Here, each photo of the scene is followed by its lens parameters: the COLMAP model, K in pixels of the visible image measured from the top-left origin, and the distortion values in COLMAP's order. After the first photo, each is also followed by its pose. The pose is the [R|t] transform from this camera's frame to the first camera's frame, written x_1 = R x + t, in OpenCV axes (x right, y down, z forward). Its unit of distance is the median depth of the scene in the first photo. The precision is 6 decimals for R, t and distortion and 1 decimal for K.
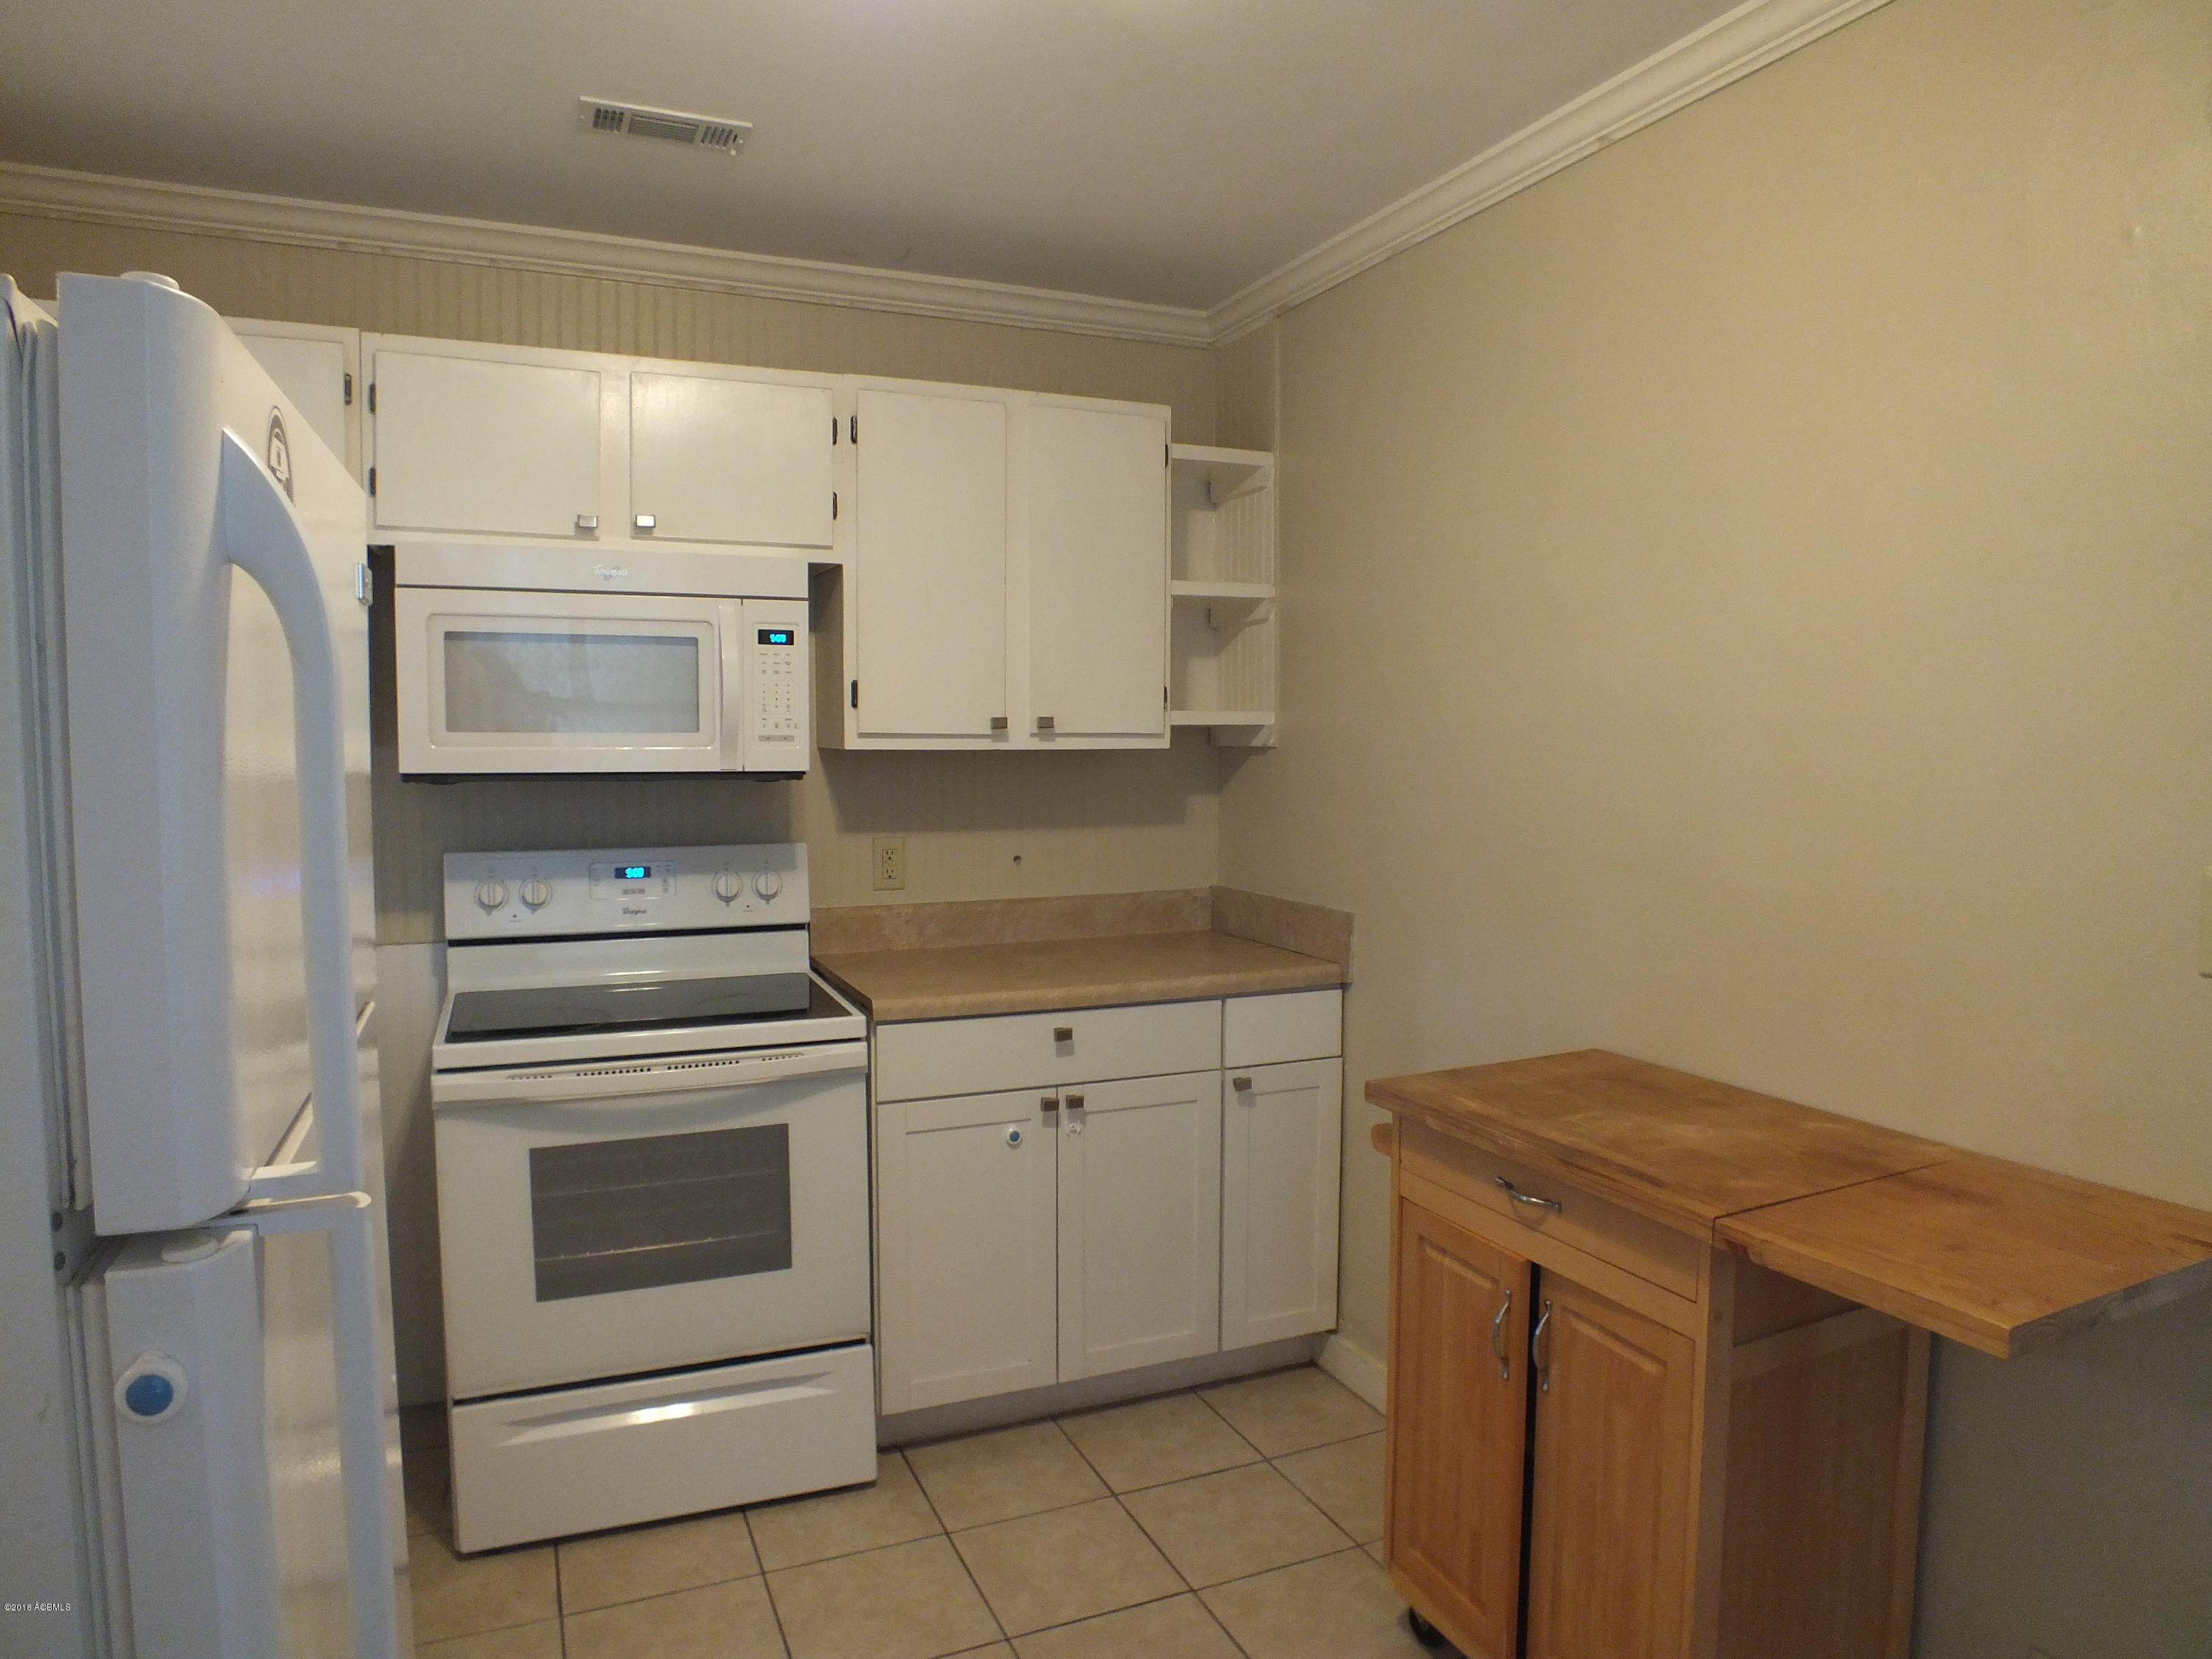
lens RADIAL K [[1389.1, 0, 1090.0], [0, 1389.1, 849.7], [0, 0, 1]] dist [-0.081306, 0.023443]
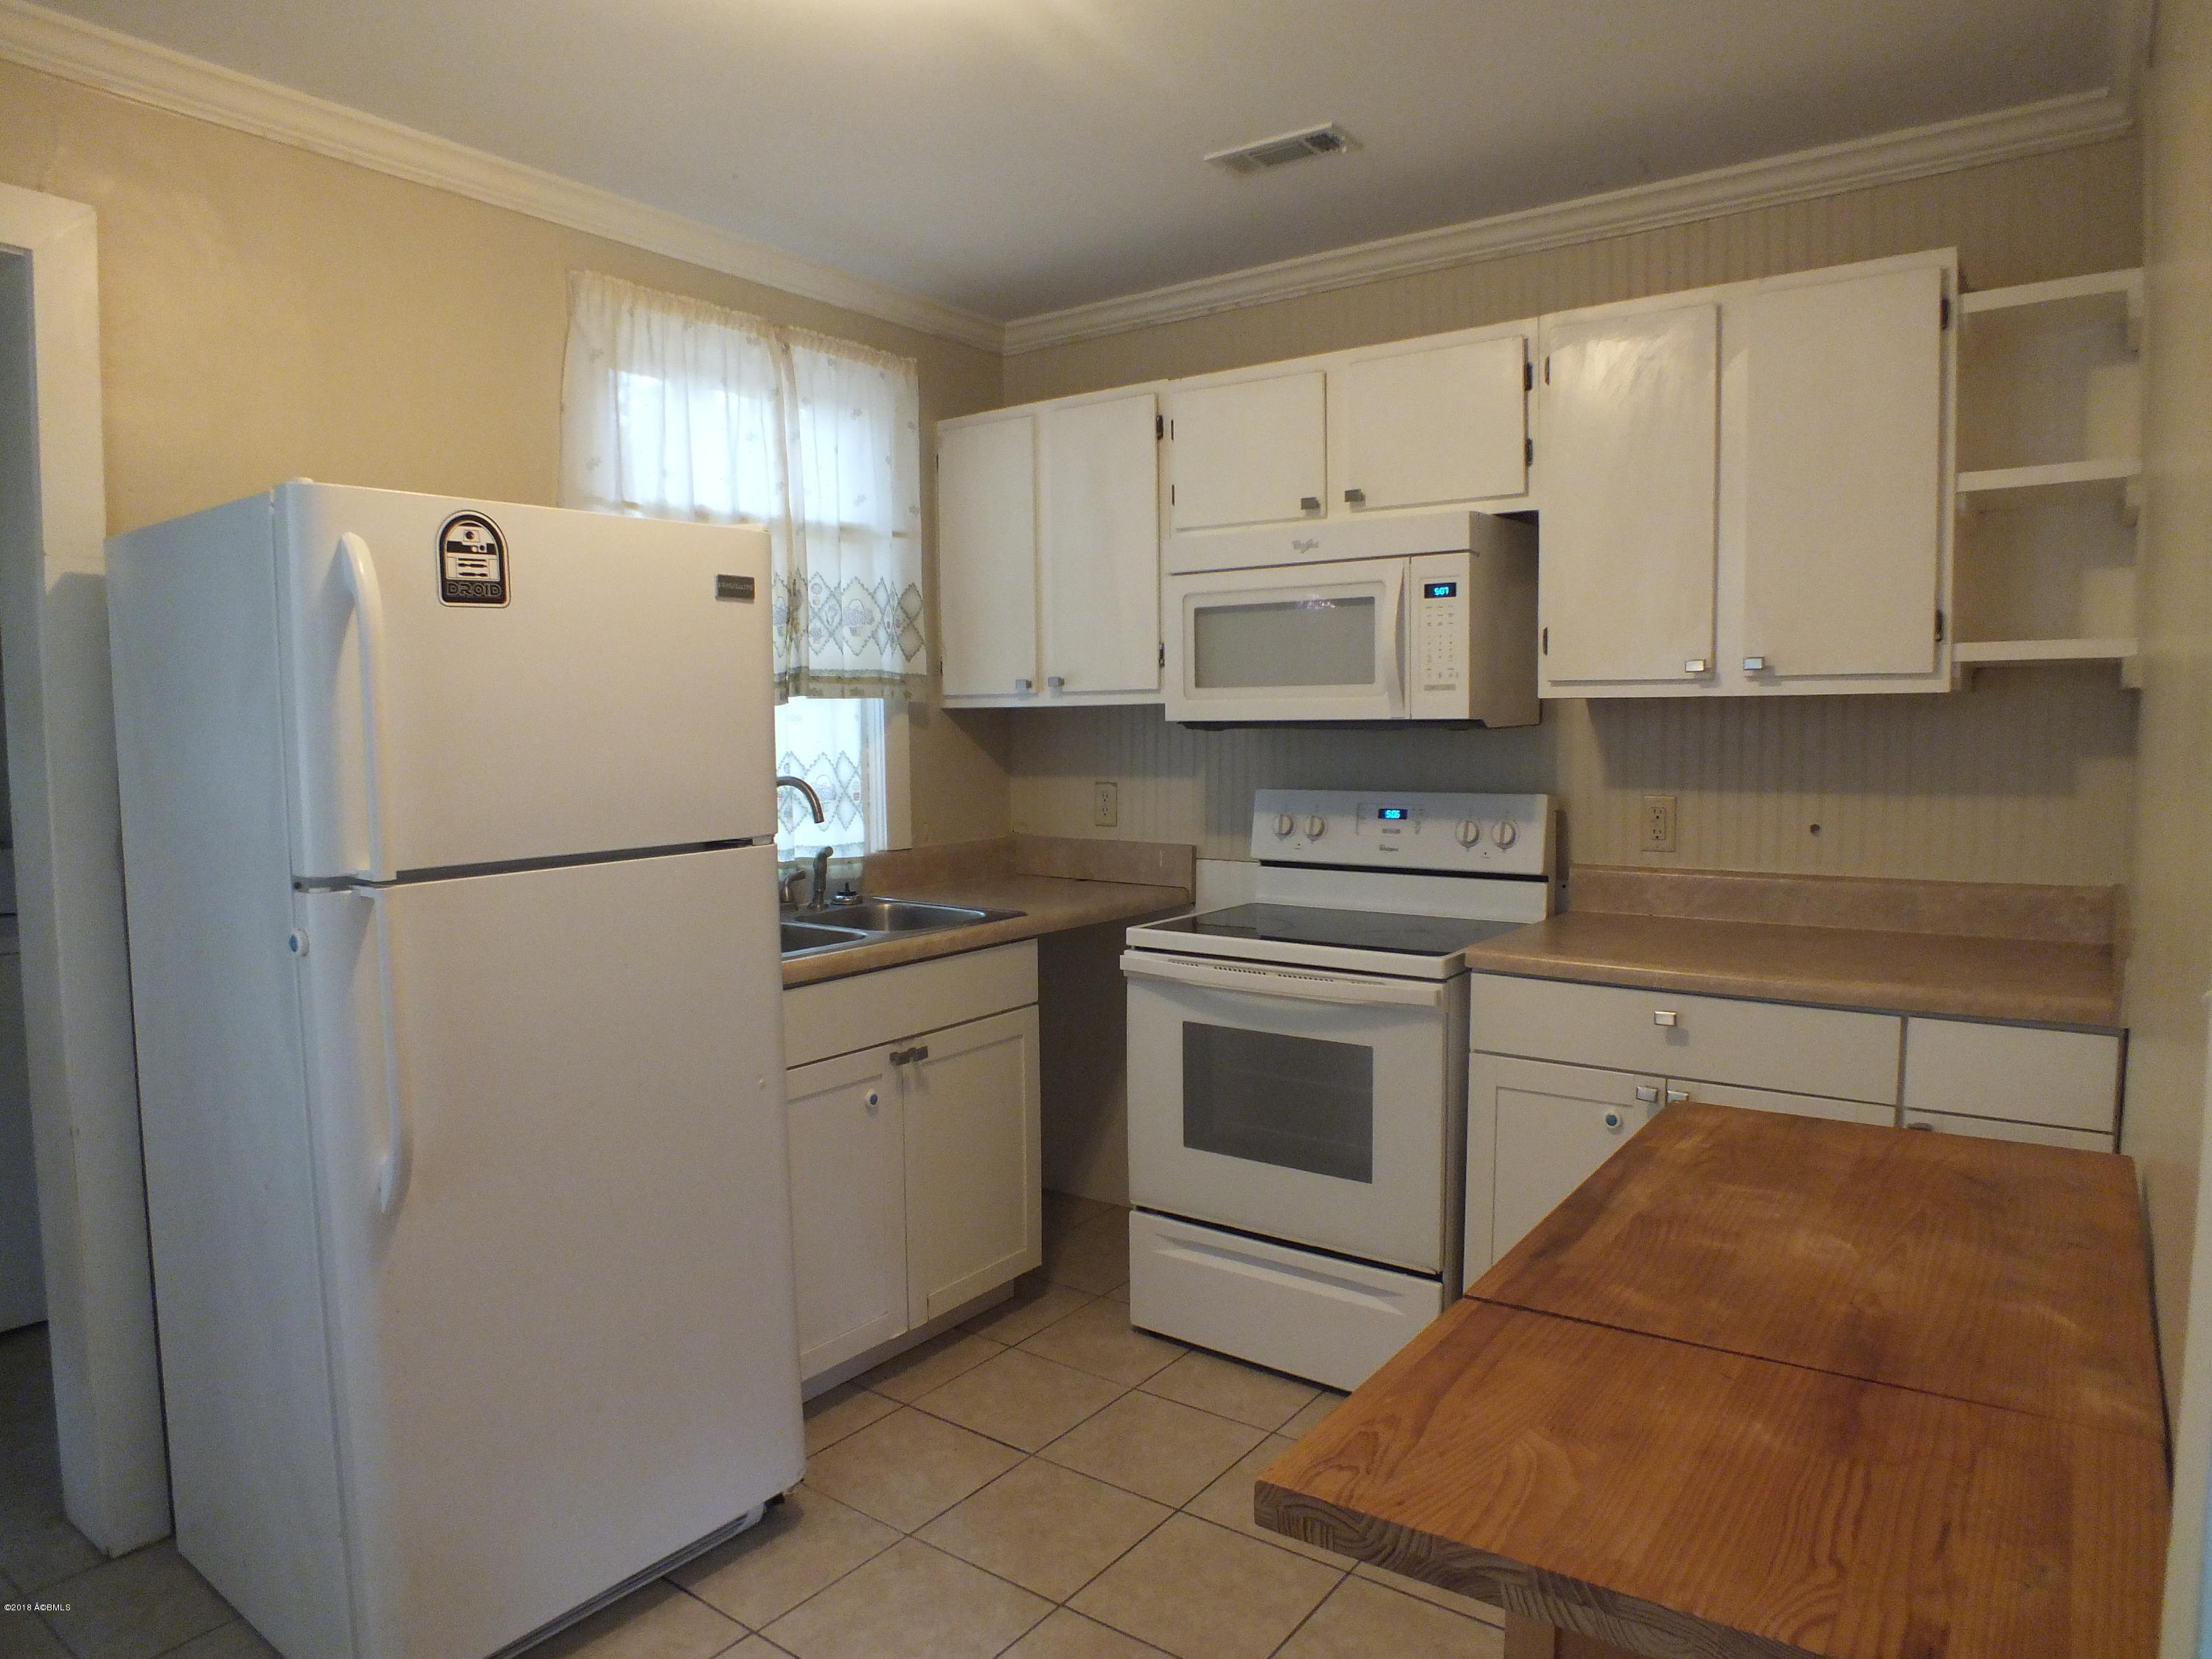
lens RADIAL K [[1389.1, 0, 1118.9], [0, 1389.1, 856.0], [0, 0, 1]] dist [-0.081306, 0.023443]
pose [[0.511413, 0.074063, -0.856138, 0.532914], [-0.056470, 0.997022, 0.052519, 0.004619], [0.857478, 0.021487, 0.514072, 0.252219]]
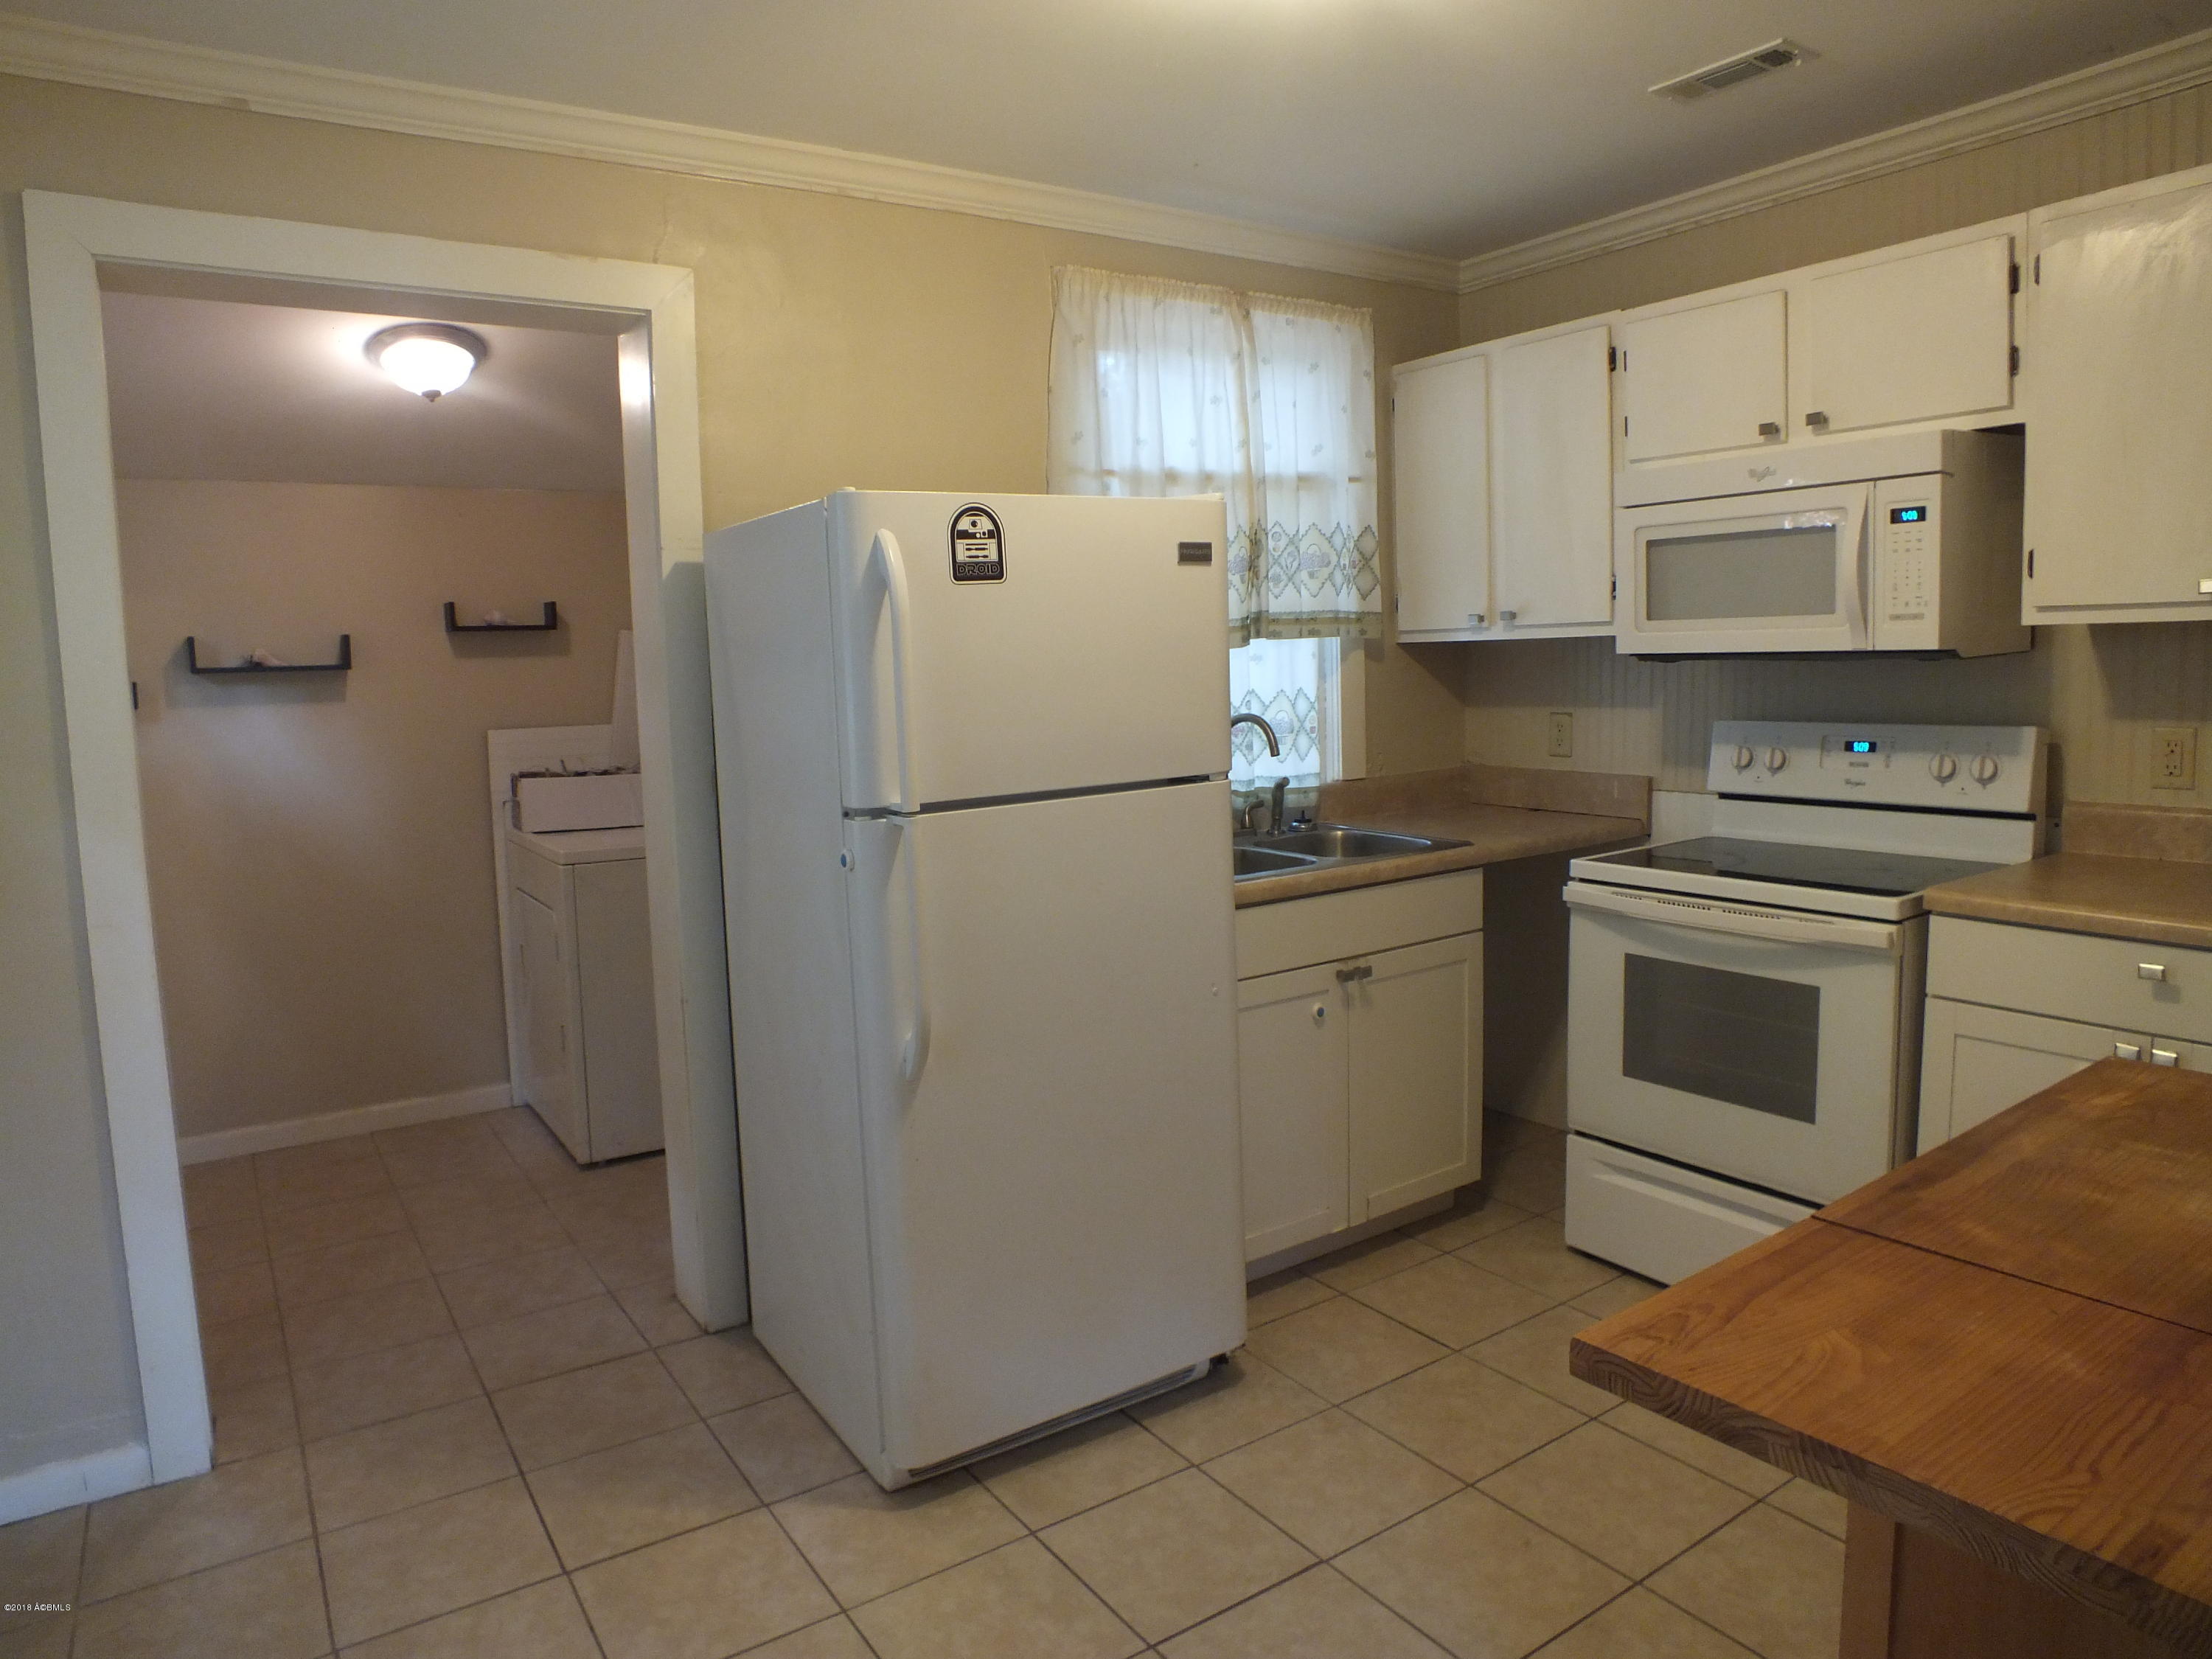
lens RADIAL K [[1389.1, 0, 1109.3], [0, 1389.1, 821.7], [0, 0, 1]] dist [-0.081306, 0.023443]
pose [[0.186175, 0.108277, -0.976532, 0.614222], [-0.038719, 0.993946, 0.102826, -0.011426], [0.981753, 0.018666, 0.189240, 0.245869]]
